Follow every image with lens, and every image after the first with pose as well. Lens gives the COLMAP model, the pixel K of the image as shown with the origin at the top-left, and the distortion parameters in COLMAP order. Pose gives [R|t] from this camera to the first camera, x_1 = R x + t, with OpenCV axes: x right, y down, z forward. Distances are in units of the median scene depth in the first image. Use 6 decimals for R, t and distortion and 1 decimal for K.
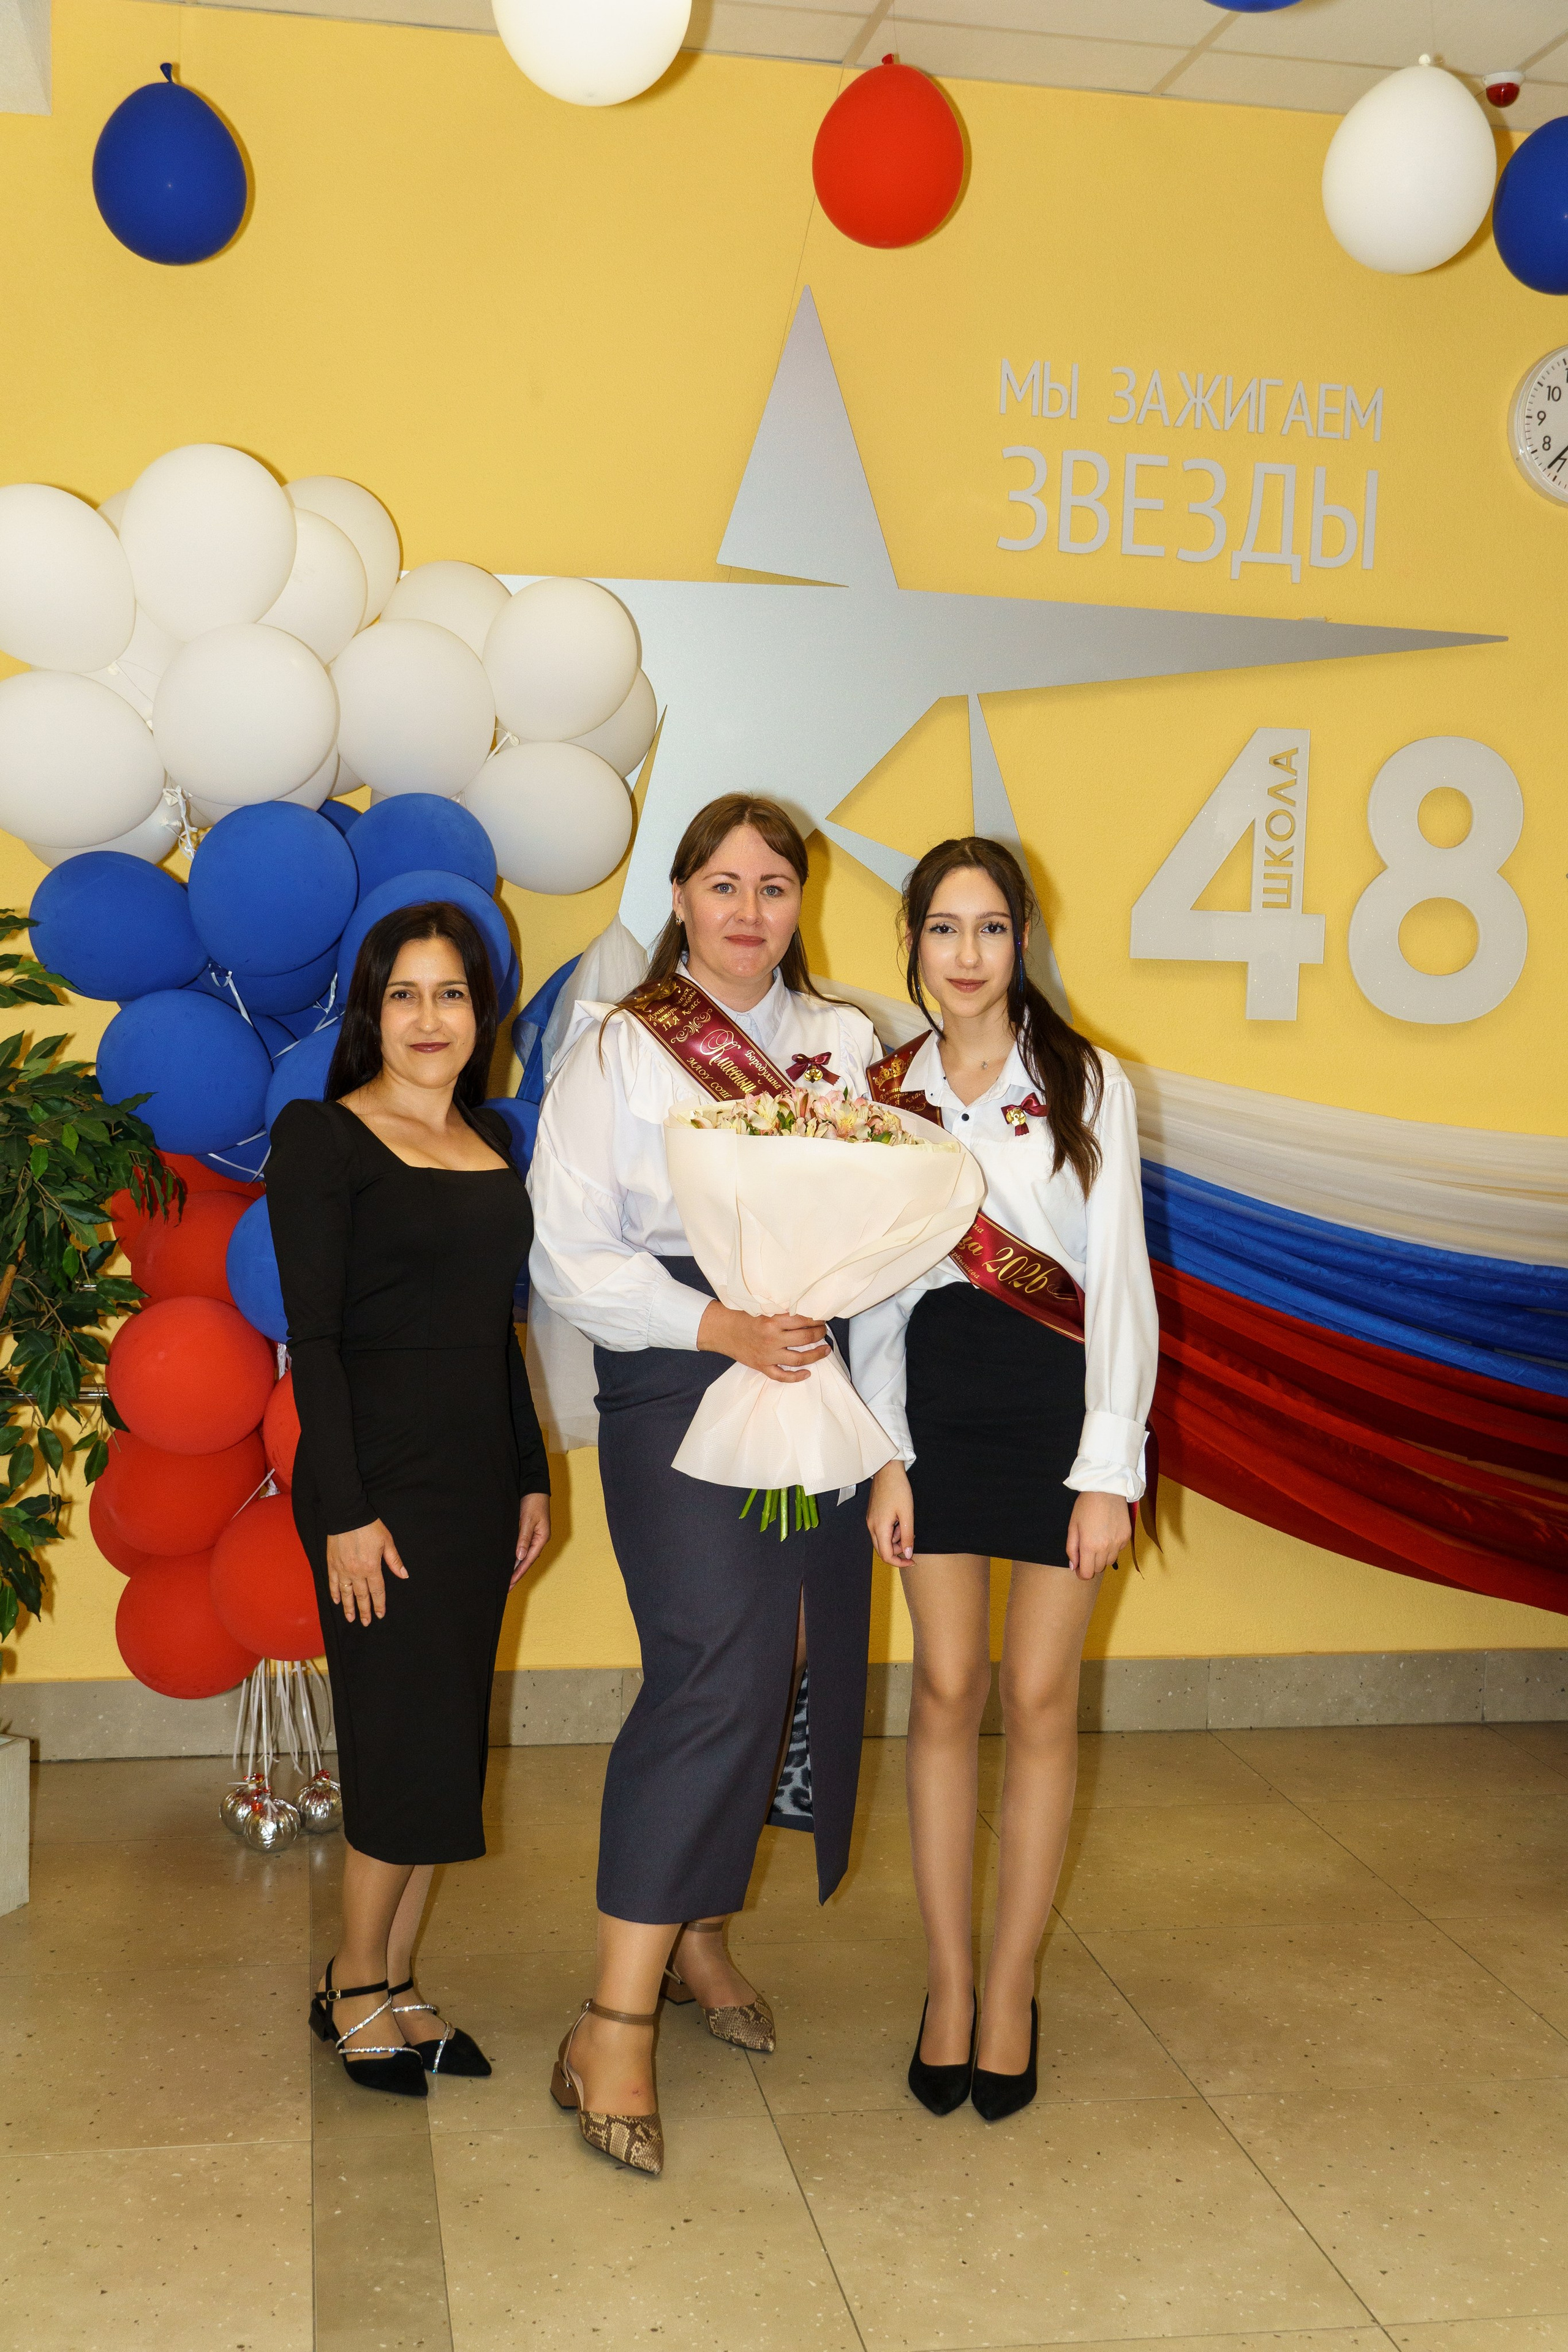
lens RADIAL K [[2603.1, 0, 790.7], [0, 2603.1, 1176.0], [0, 0, 1]] dist [0.020009, -0.016966]
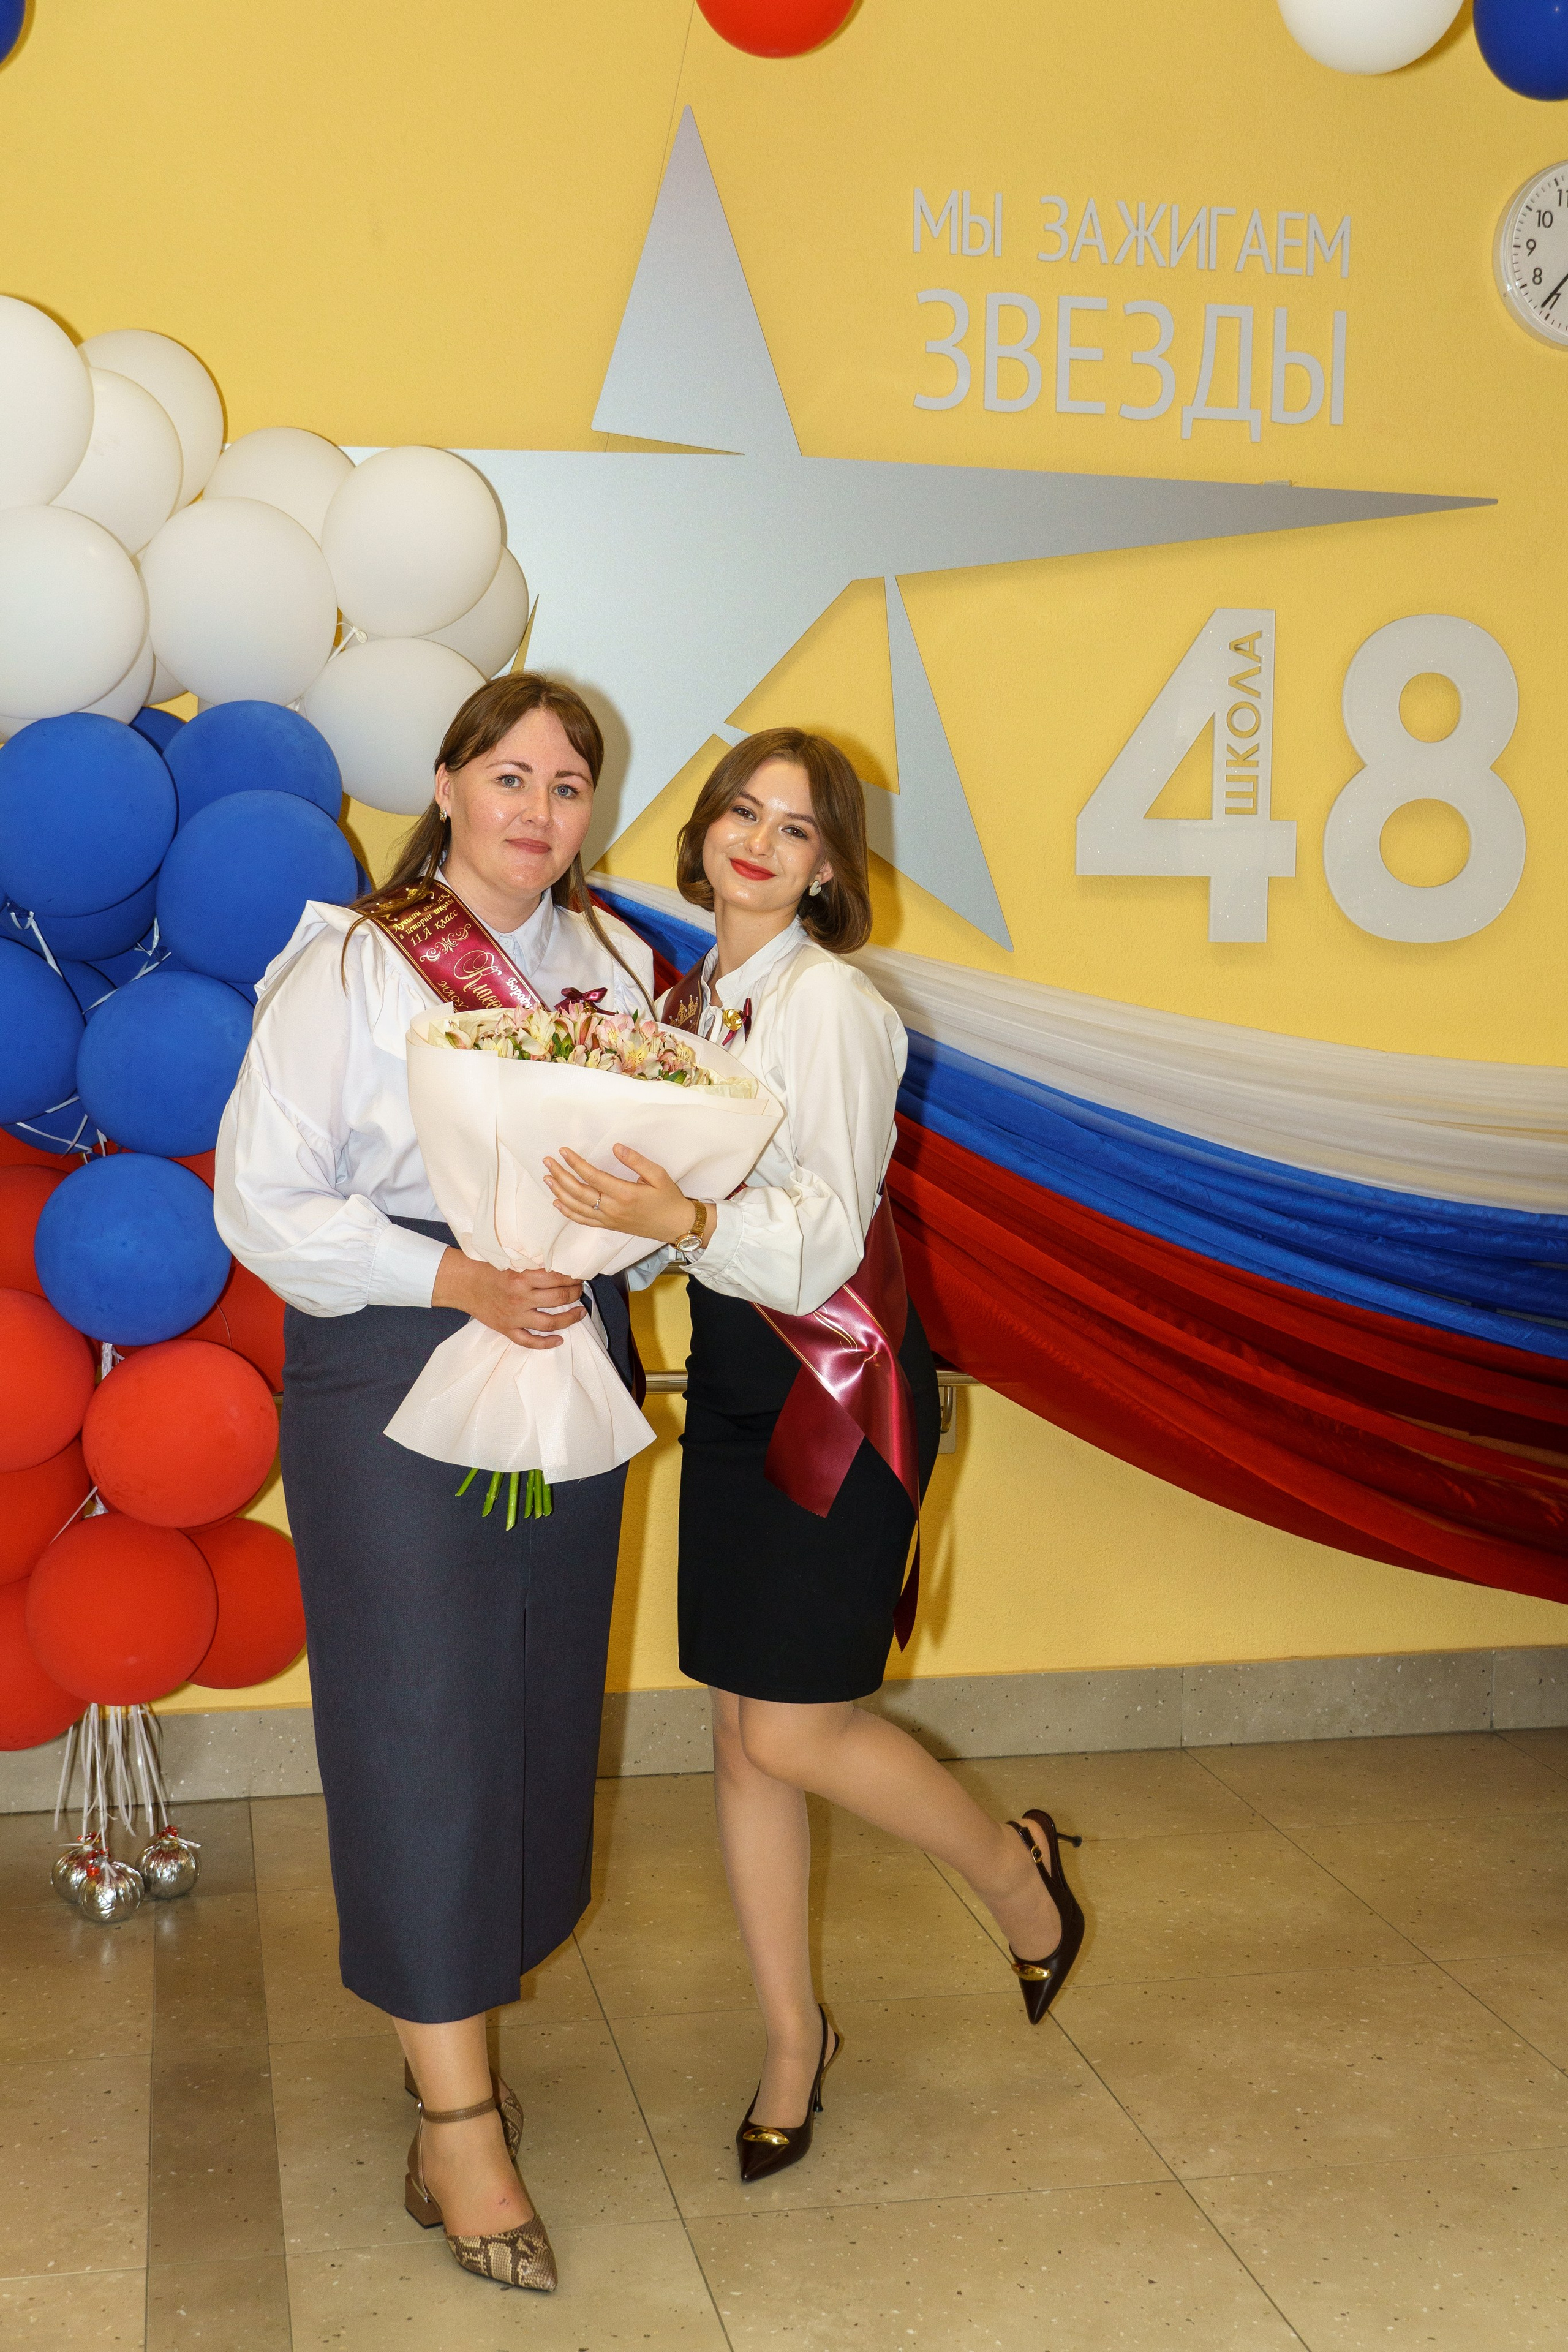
lens RADIAL K [[2867.0, 0, 789.0], [0, 2867.0, 1179.1], [0, 0, 1]] dist [0.021720, 0.004317]
pose [[0.999485, -0.023239, 0.022147, 0.010380], [0.022838, 0.999574, 0.018168, -0.001042], [-0.022560, -0.017653, 0.999590, 0.036056]]
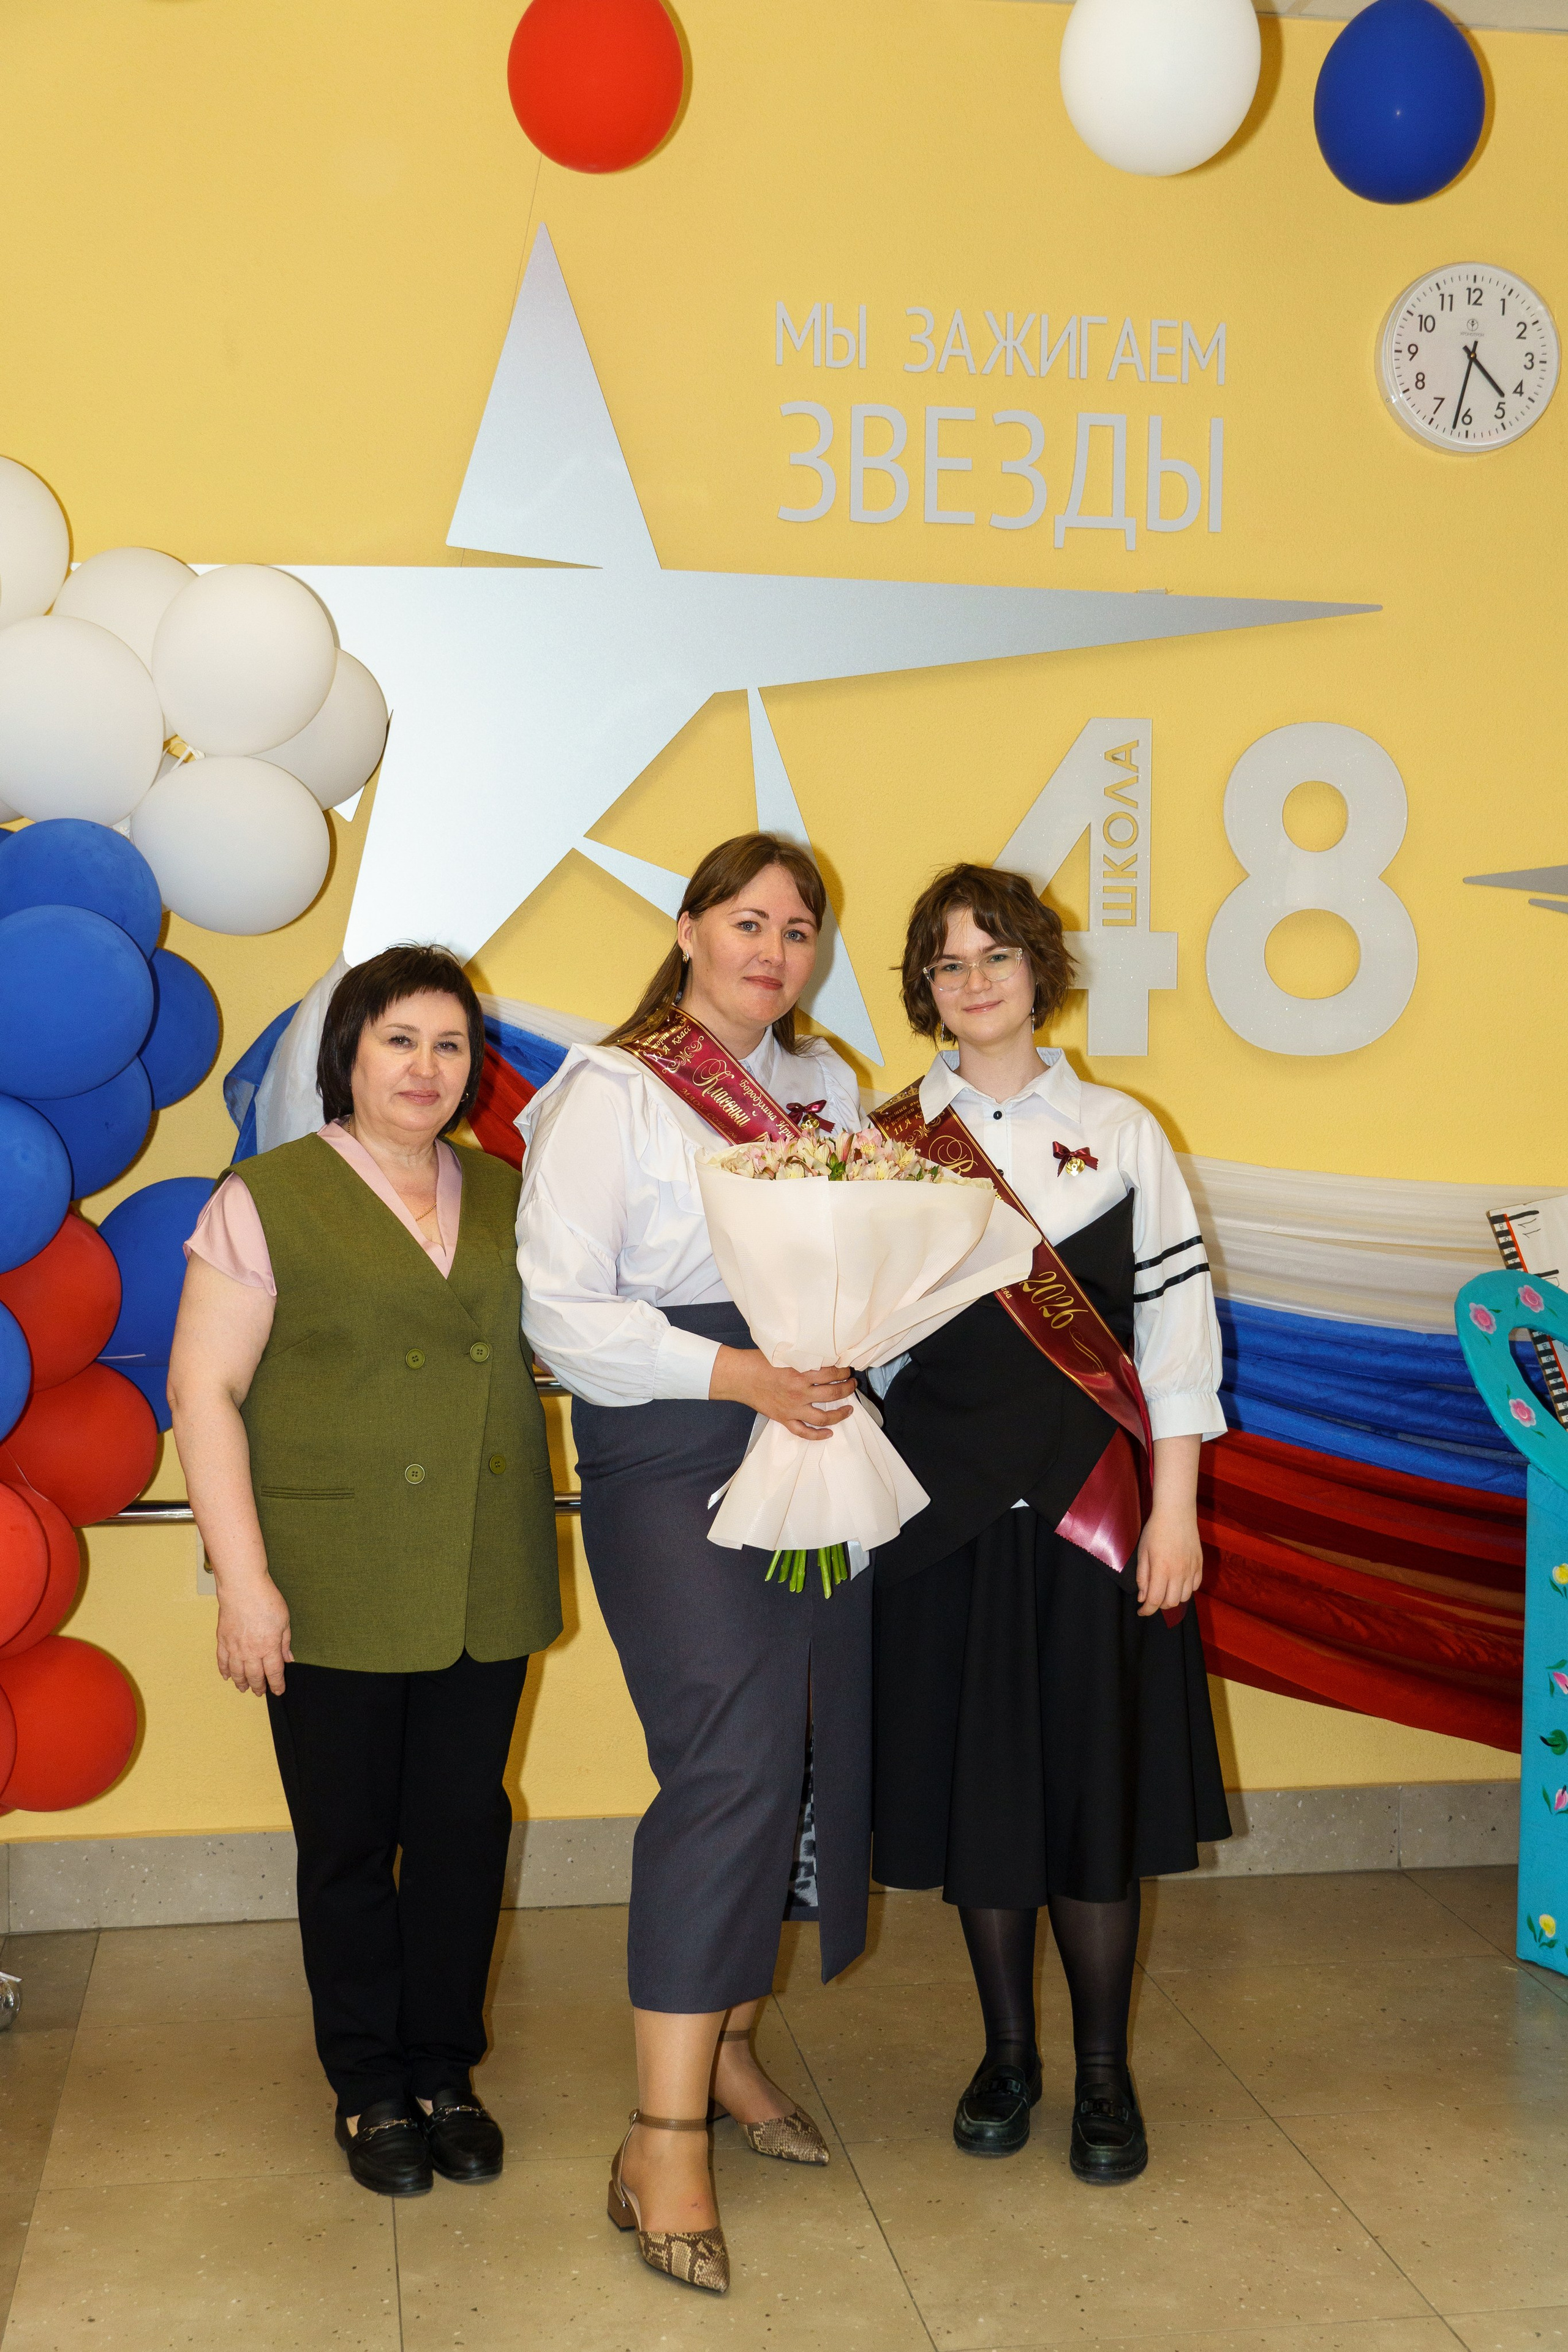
lens RADIAL K [[2854.3, 0, 791.8], [0, 2854.3, 1177.6], [0, 0, 1]] dist [0.024475, -0.018864]
pose [[0.999452, -0.023884, -0.022934, 0.102202], [0.023382, 0.999487, -0.021907, -0.001557], [0.023445, 0.021359, 0.999497, 0.057296]]
